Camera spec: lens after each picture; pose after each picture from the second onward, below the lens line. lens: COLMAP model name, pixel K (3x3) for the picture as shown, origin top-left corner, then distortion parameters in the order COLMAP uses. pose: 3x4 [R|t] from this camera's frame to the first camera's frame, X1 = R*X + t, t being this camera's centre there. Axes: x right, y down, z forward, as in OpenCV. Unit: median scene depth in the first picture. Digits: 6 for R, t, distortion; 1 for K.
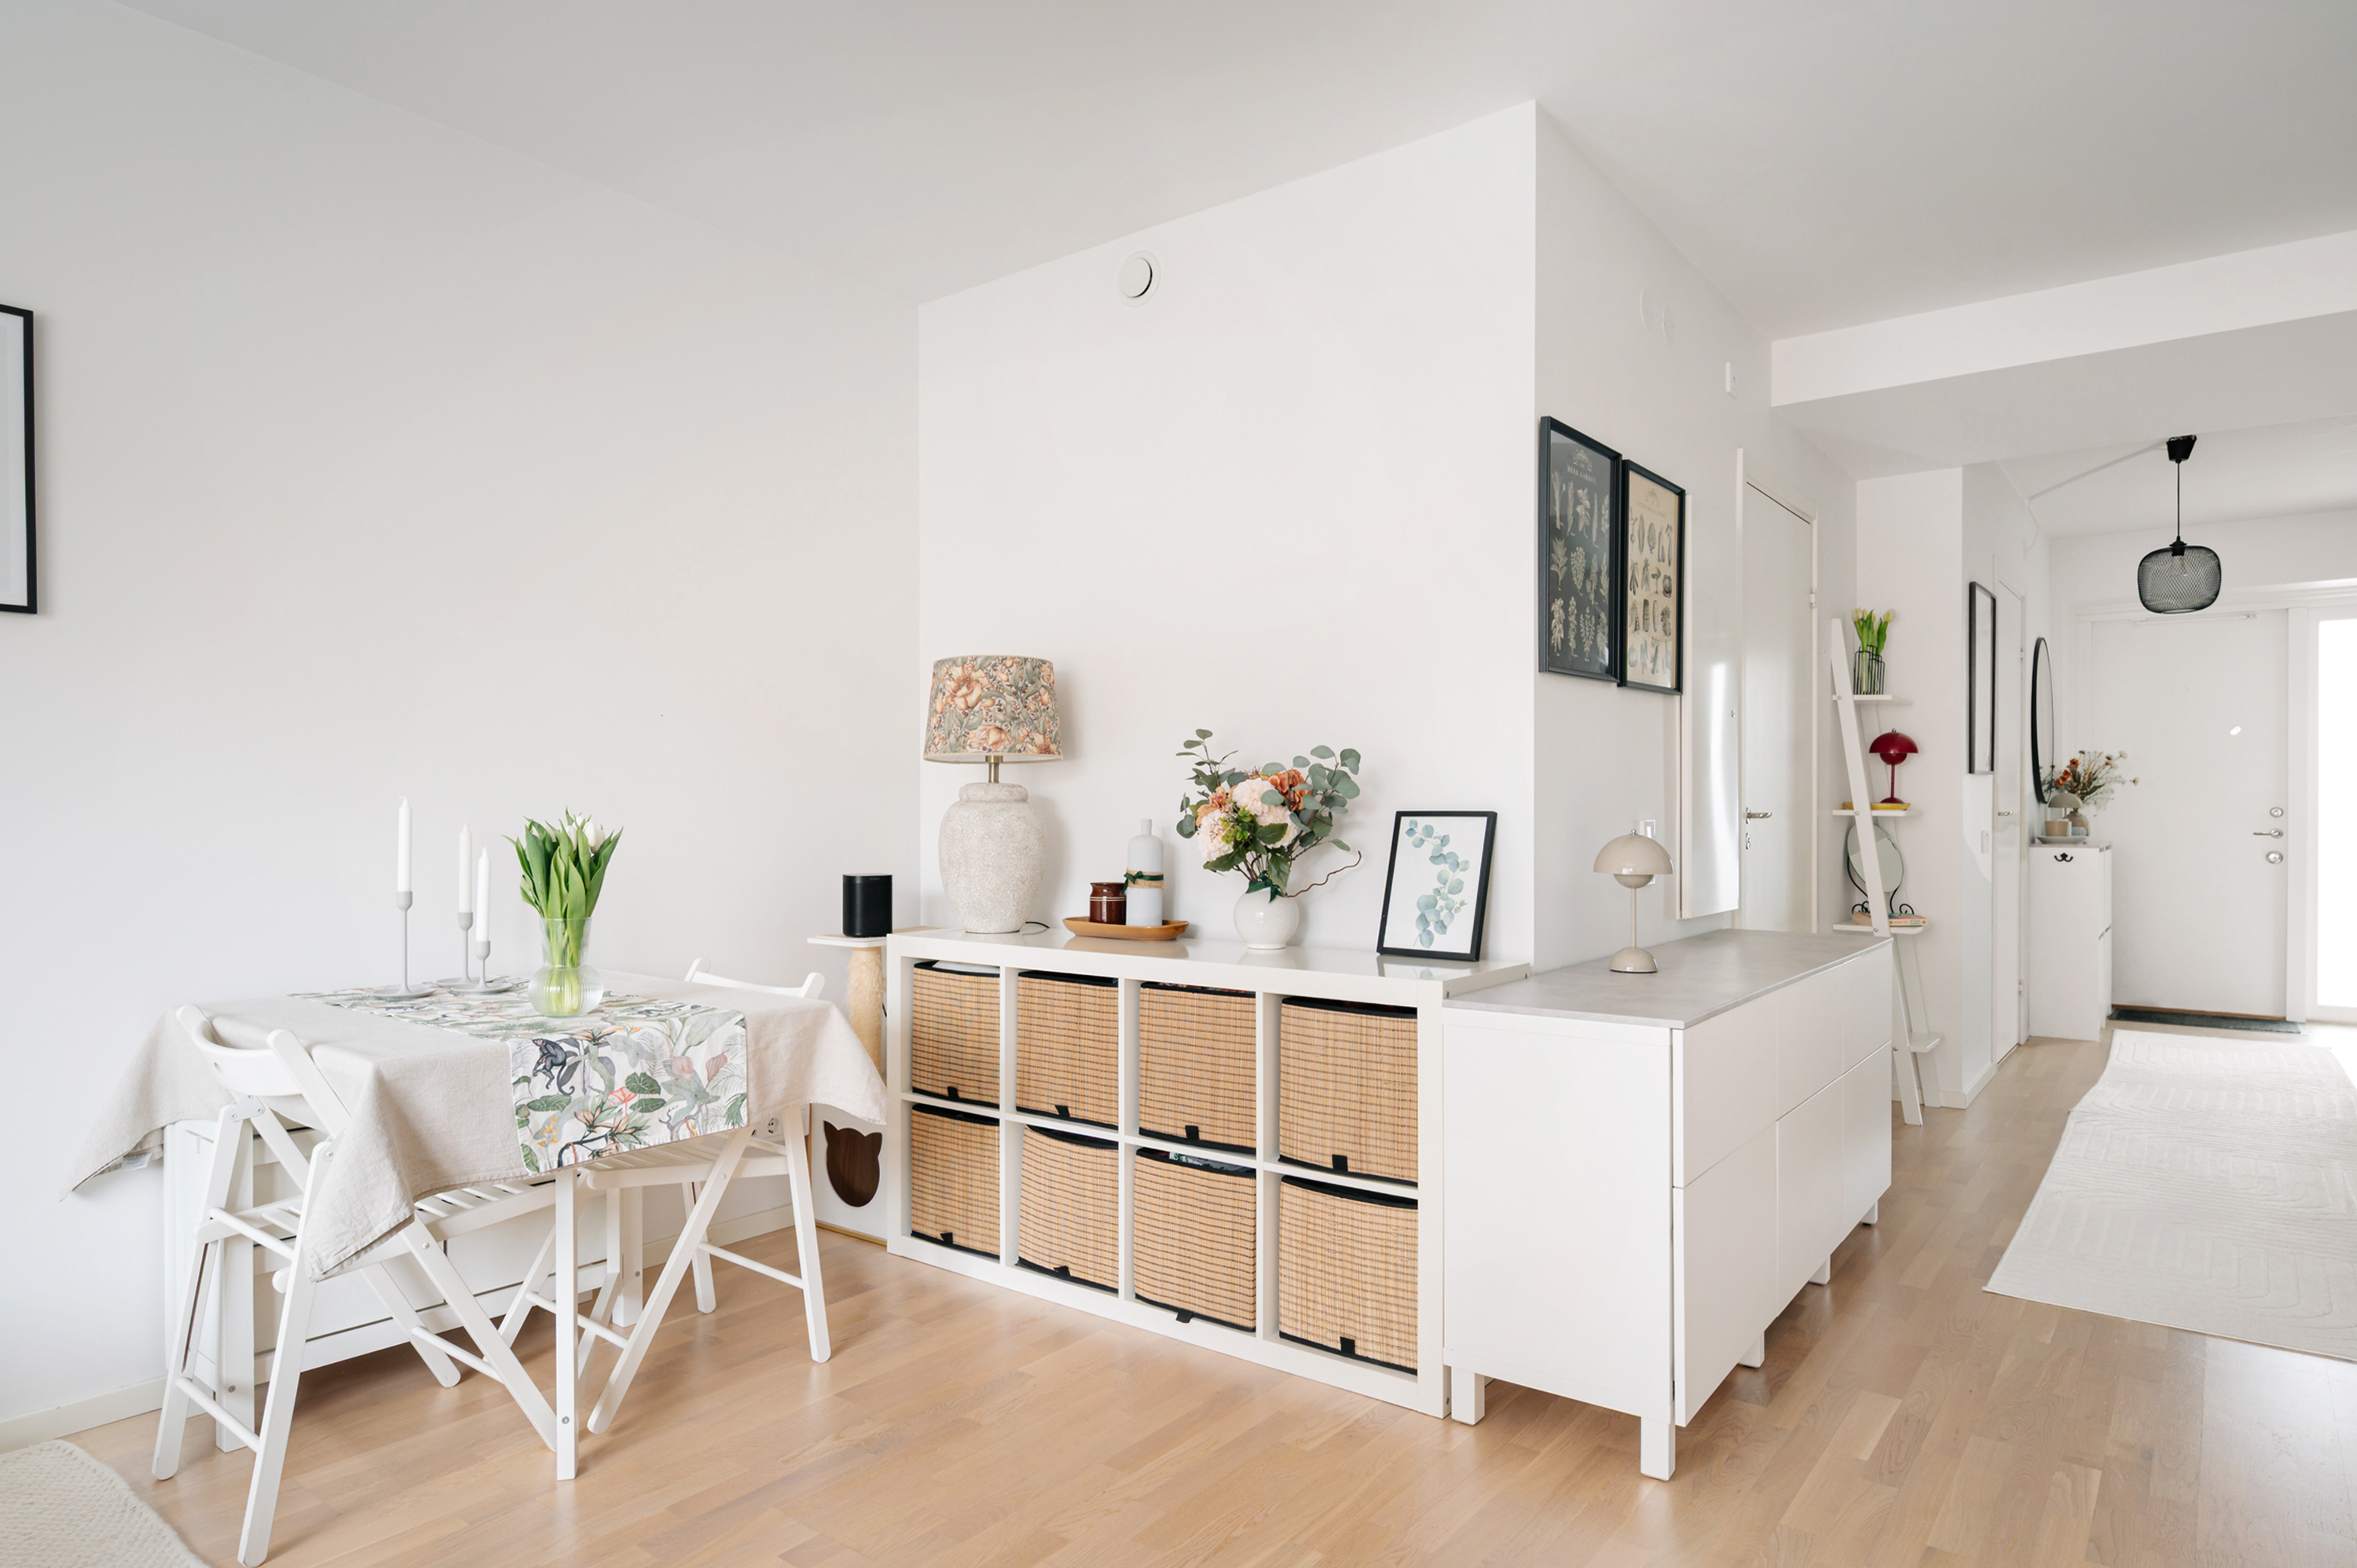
lens RADIAL K [[1369.7, 0, 1139.2], [0, 1369.7, 813.7], [0, 0, 1]] dist [-0.001982, -0.001019]
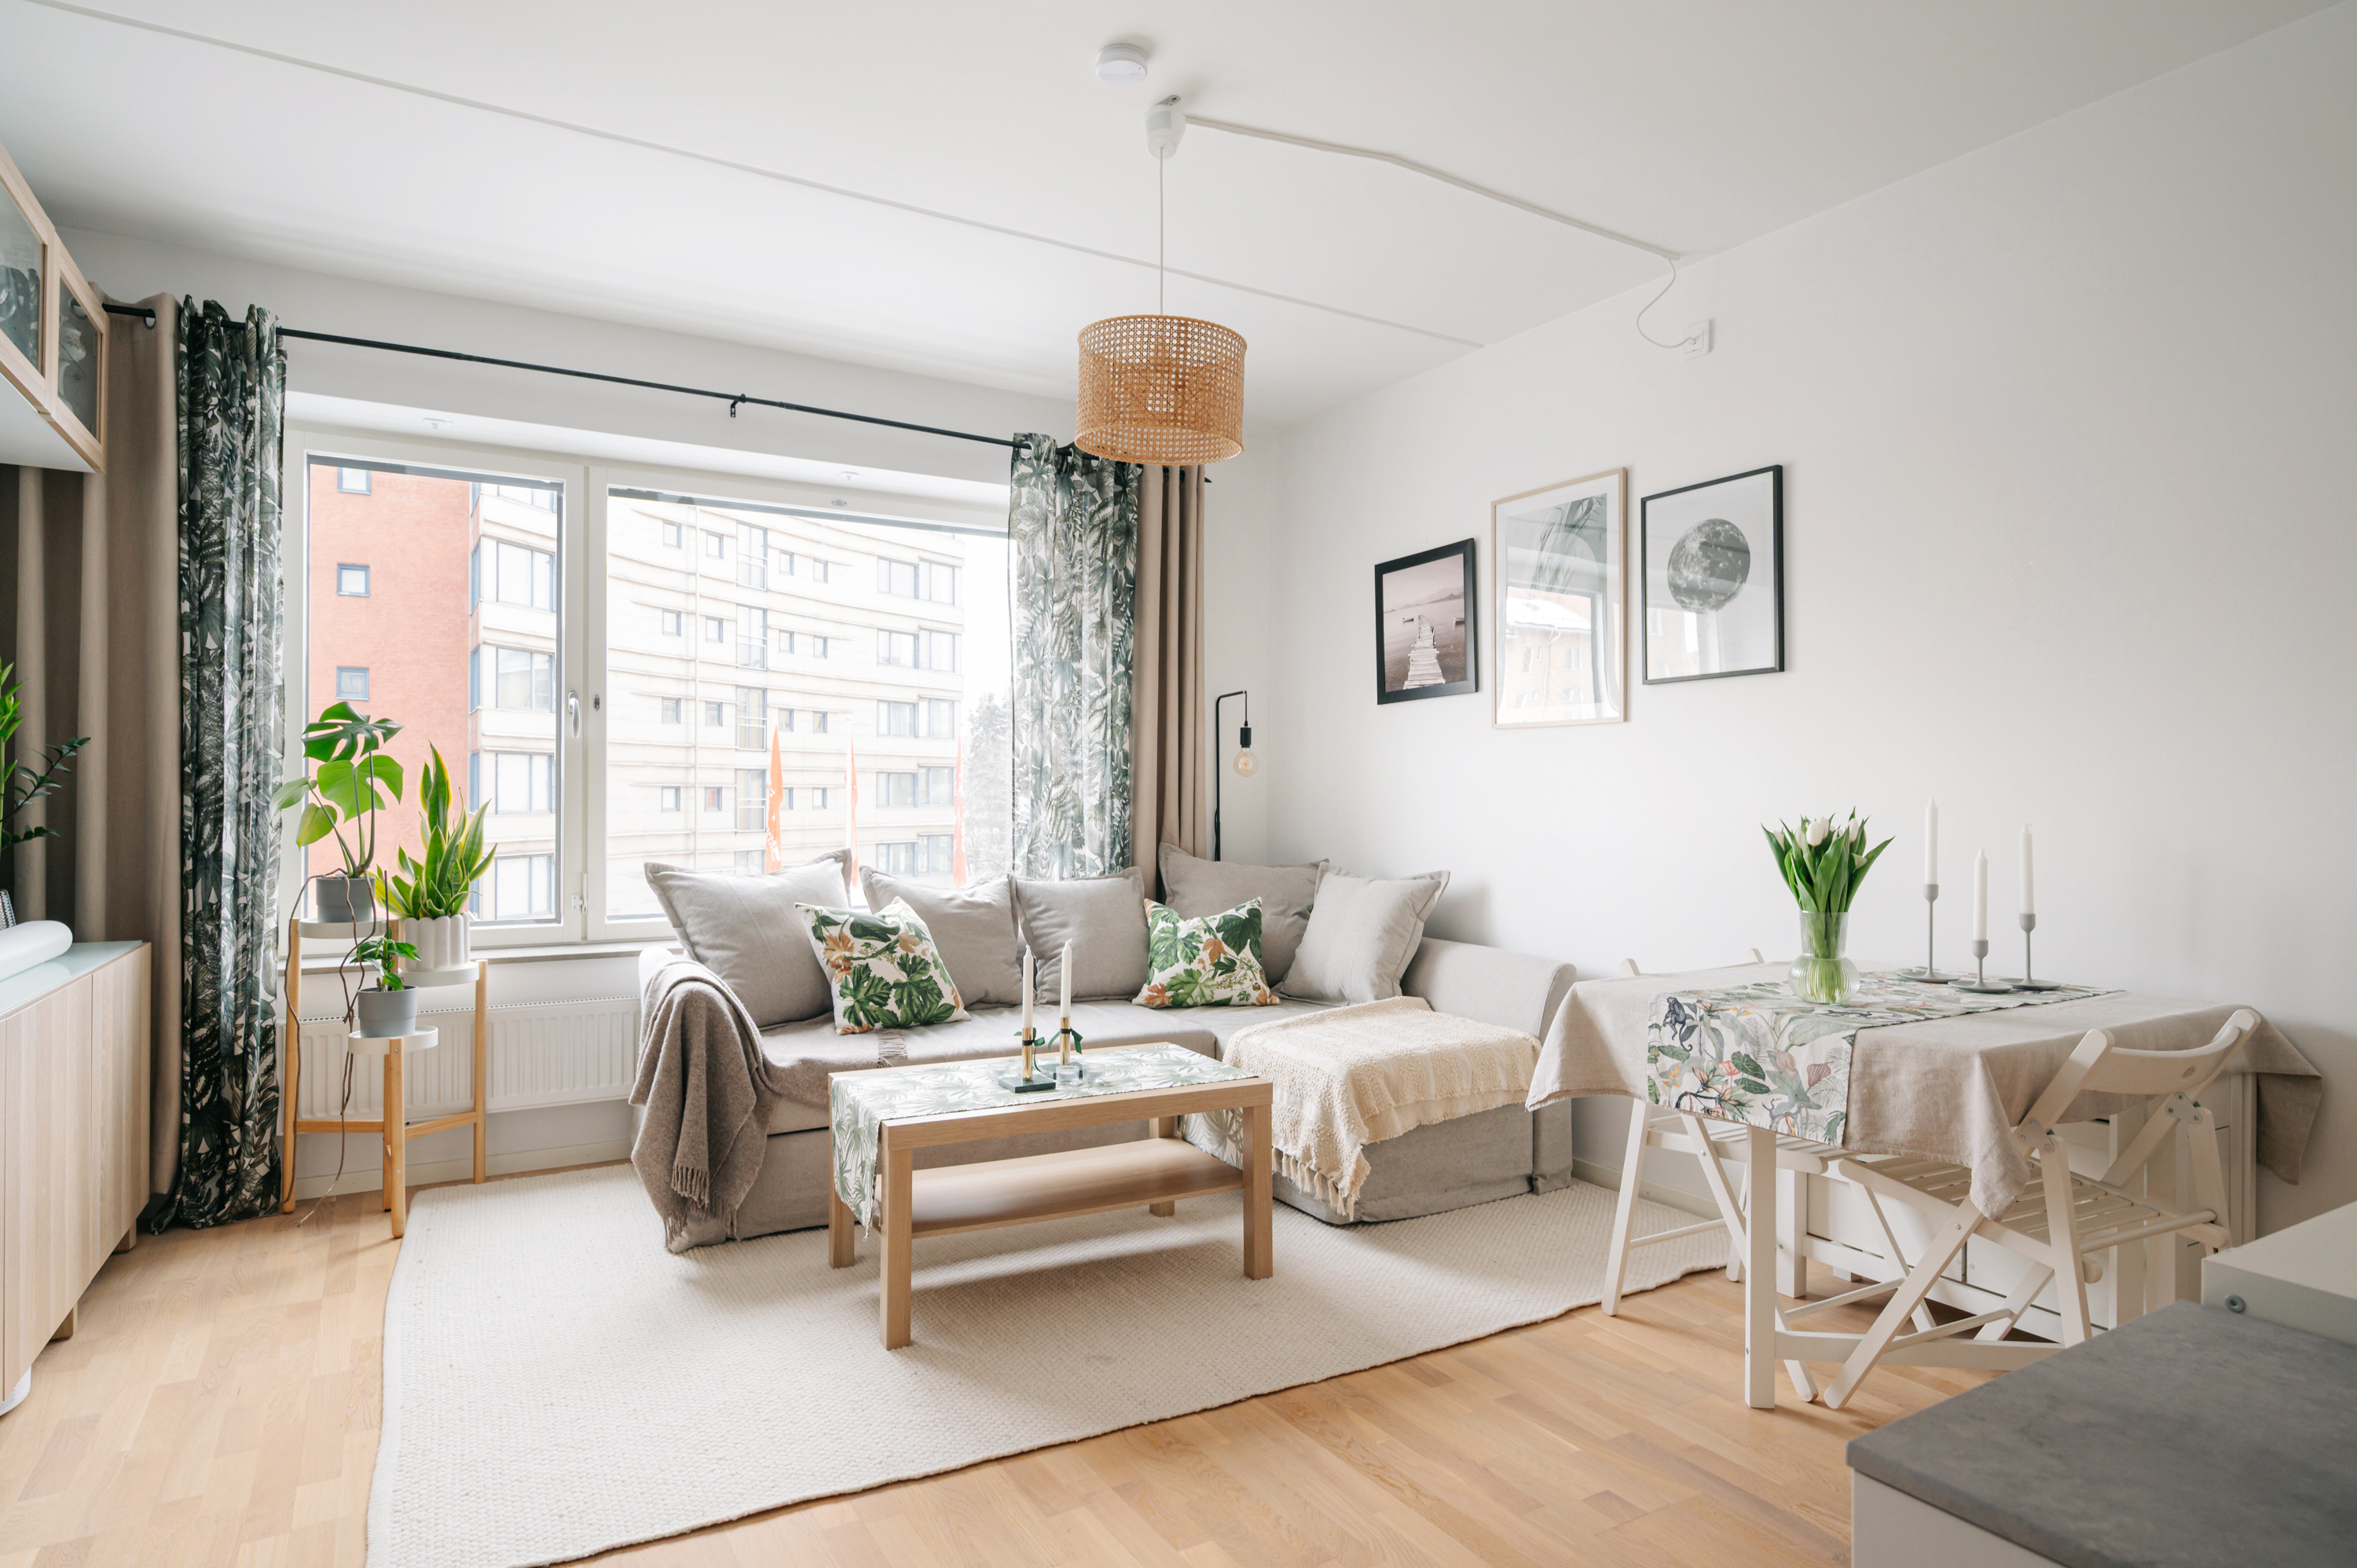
lens RADIAL K [[1310.4, 0, 1169.4], [0, 1310.4, 785.6], [0, 0, 1]] dist [-0.005507, 0.001507]
pose [[-0.364365, -0.005744, -0.931238, 0.596186], [-0.004935, 0.999979, -0.004237, -0.012217], [0.931243, 0.003051, -0.364386, 0.742610]]
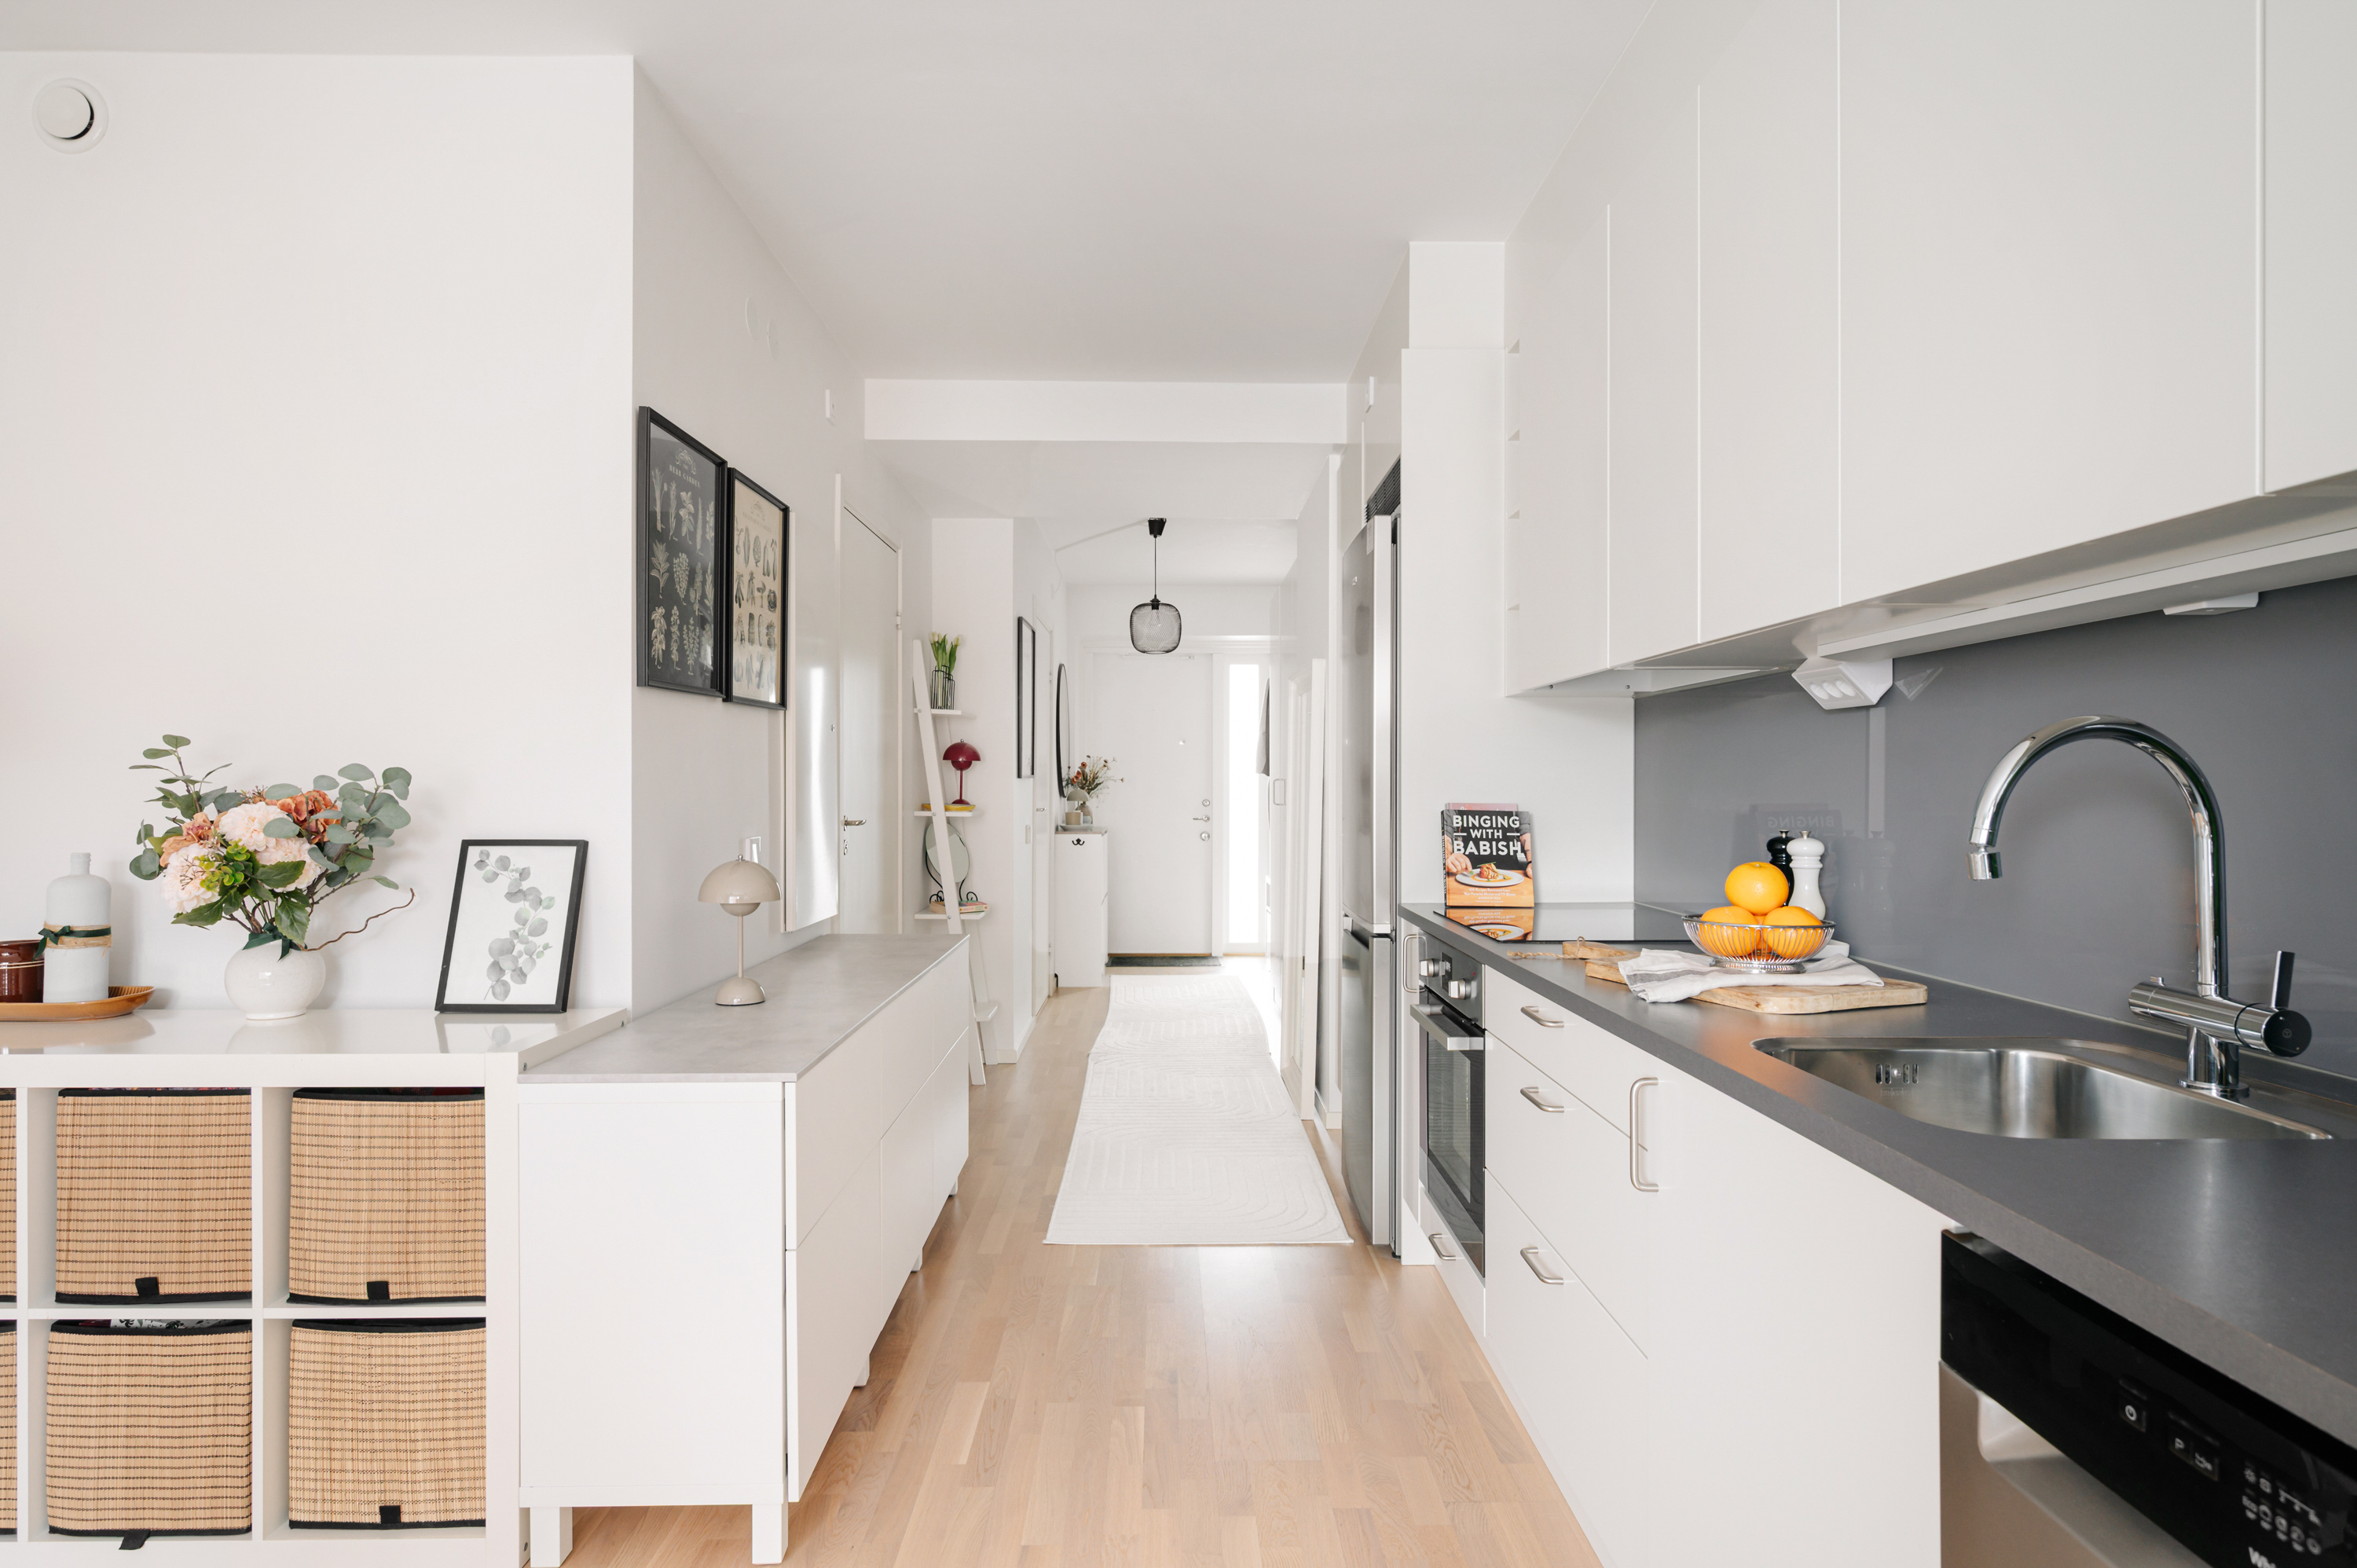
lens RADIAL K [[1263.0, 0, 1169.9], [0, 1263.0, 790.6], [0, 0, 1]] dist [-0.001769, 0.001041]
pose [[0.777290, -0.000521, 0.629142, 0.038855], [0.001288, 0.999999, -0.000764, -0.032615], [-0.629141, 0.001404, 0.777290, 0.124755]]
